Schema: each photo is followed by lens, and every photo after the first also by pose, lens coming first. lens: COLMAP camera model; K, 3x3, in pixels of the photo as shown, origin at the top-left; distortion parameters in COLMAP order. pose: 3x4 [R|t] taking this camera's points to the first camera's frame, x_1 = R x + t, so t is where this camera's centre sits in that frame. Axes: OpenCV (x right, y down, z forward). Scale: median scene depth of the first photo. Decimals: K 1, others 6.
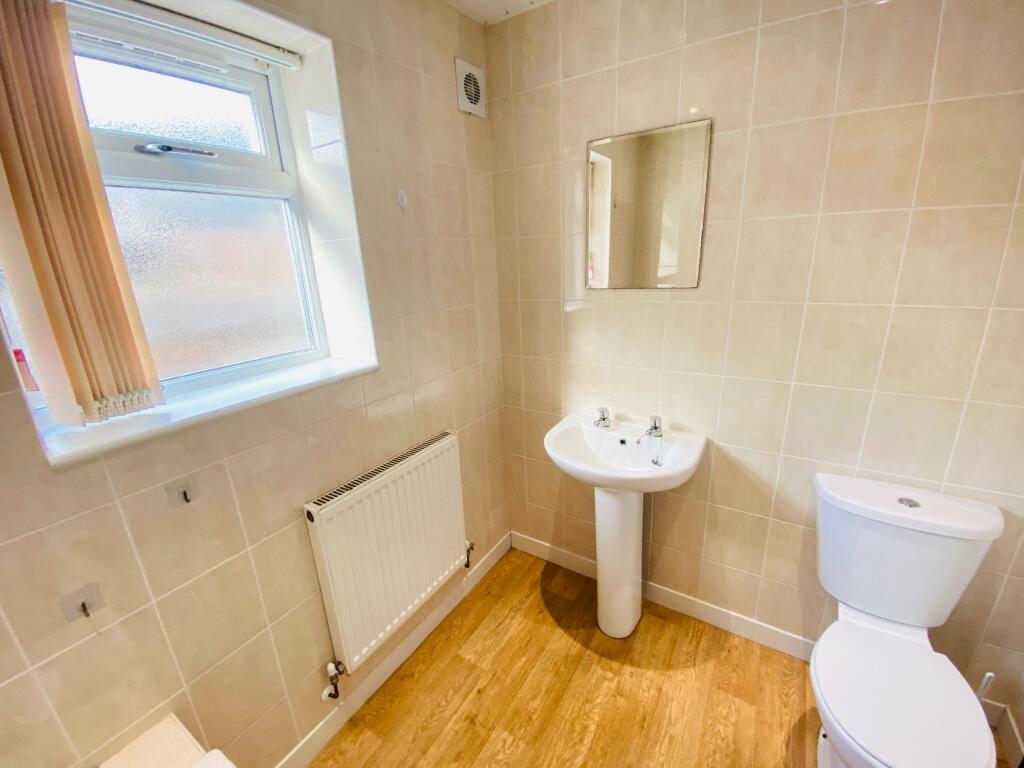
lens RADIAL K [[411.9, 0, 518.0], [0, 411.9, 382.0], [0, 0, 1]] dist [0.008539, -0.014206]
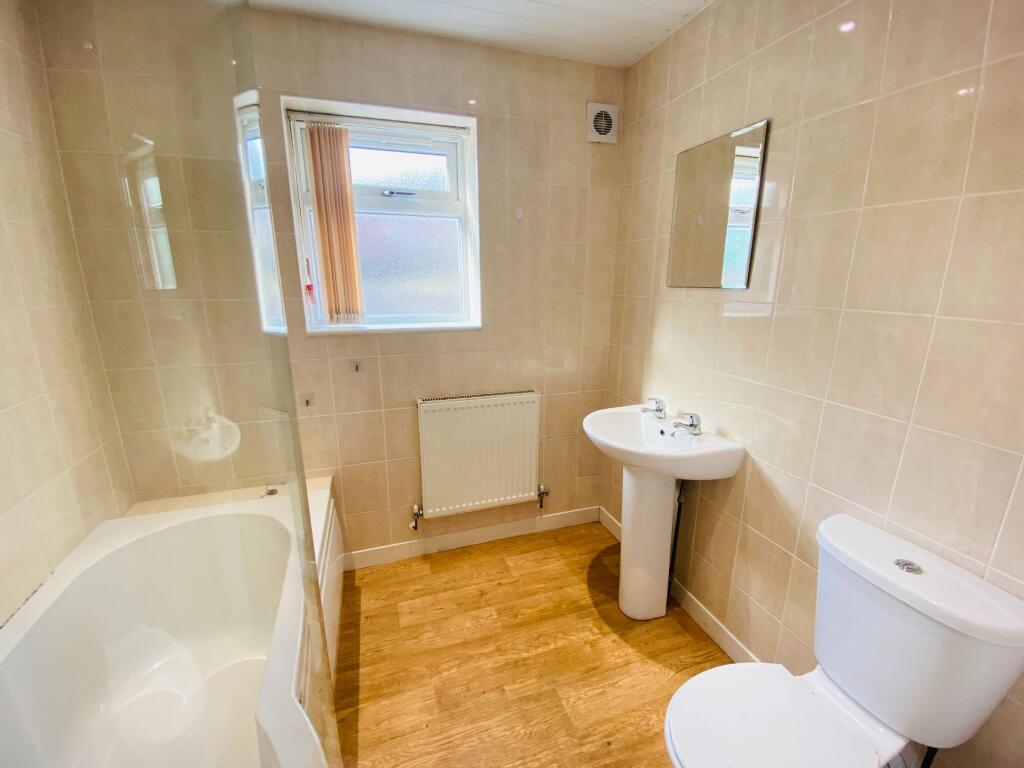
lens RADIAL K [[411.9, 0, 518.0], [0, 411.9, 382.0], [0, 0, 1]] dist [0.008539, -0.014206]
pose [[0.780965, 0.193550, -0.593828, 0.600174], [-0.212559, 0.976382, 0.038694, 0.061465], [0.587292, 0.096005, 0.803661, -0.079022]]
